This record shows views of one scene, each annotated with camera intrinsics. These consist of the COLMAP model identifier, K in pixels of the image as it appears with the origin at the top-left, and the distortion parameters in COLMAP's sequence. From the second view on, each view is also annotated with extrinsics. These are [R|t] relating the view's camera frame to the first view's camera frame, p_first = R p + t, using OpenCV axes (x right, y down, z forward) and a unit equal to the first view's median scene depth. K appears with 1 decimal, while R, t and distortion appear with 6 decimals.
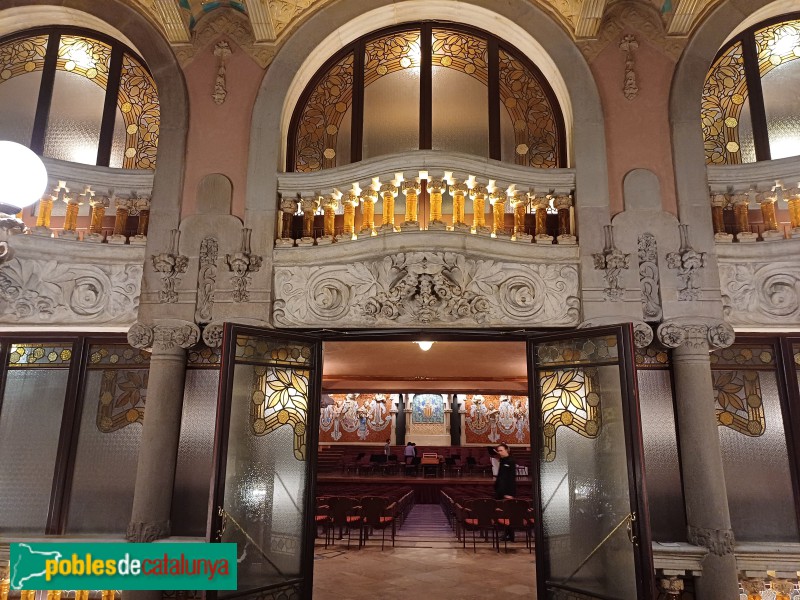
lens RADIAL K [[586.5, 0, 400.5], [0, 586.5, 293.8], [0, 0, 1]] dist [0.073088, -0.065976]
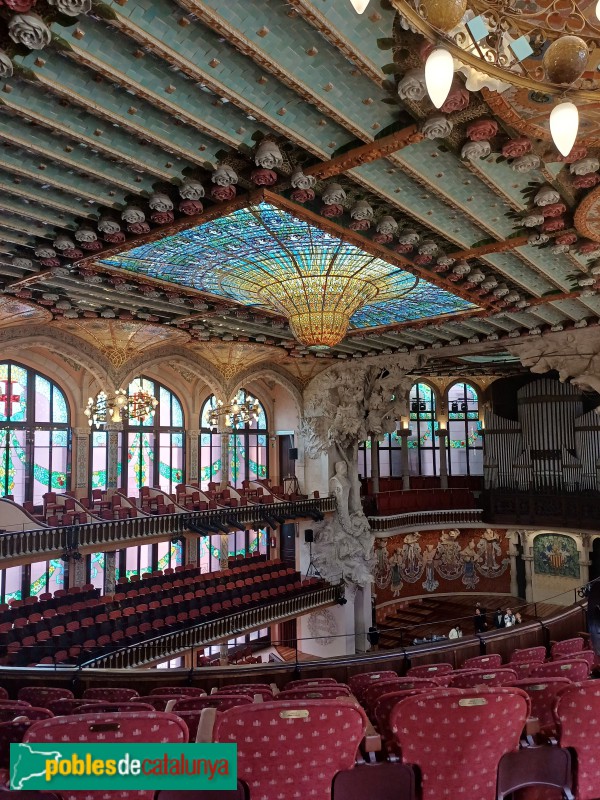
lens RADIAL K [[586.5, 0, 303.4], [0, 586.5, 402.3], [0, 0, 1]] dist [0.073088, -0.065976]
pose [[0.815850, -0.072993, -0.573638, 0.244807], [0.160455, 0.981623, 0.103298, -0.130704], [0.555556, -0.176318, 0.812570, 0.265603]]
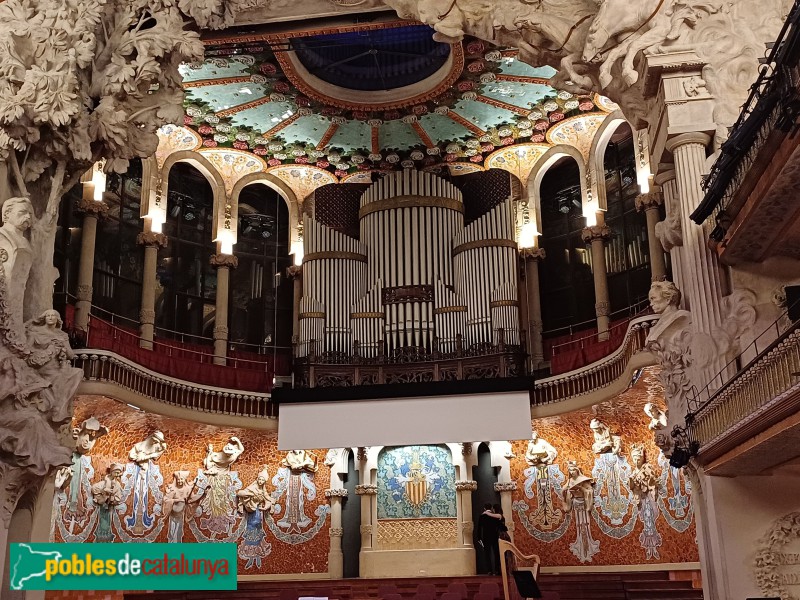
lens RADIAL K [[910.4, 0, 406.6], [0, 910.4, 283.1], [0, 0, 1]] dist [0.105911, 0.000000]
pose [[0.993894, -0.063468, -0.090257, 0.111676], [0.057515, 0.996087, -0.067099, 0.108288], [0.094162, 0.061499, 0.993656, 0.395856]]
